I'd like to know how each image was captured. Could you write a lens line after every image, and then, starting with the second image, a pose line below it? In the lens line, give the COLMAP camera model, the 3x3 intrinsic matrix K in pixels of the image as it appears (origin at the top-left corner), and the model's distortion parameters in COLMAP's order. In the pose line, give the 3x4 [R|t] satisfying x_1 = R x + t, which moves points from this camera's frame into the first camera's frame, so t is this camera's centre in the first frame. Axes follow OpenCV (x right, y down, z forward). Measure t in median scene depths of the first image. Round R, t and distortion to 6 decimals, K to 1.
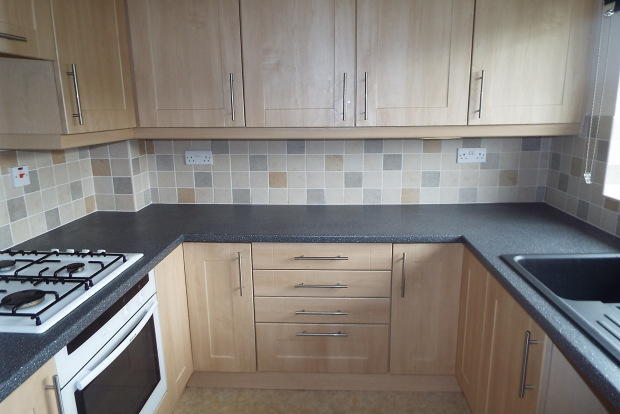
lens RADIAL K [[417.5, 0, 310.0], [0, 417.5, 207.0], [0, 0, 1]] dist [-0.006170, -0.001694]
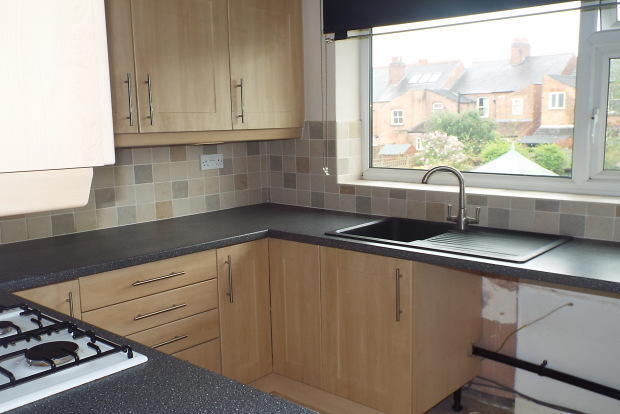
lens RADIAL K [[628.5, 0, 310.0], [0, 628.5, 207.0], [0, 0, 1]] dist [-0.079429, -0.002885]
pose [[0.622225, -0.102687, 0.776074, -0.719100], [0.170381, 0.985359, -0.006226, 0.033146], [-0.764072, 0.136103, 0.630611, -0.094731]]
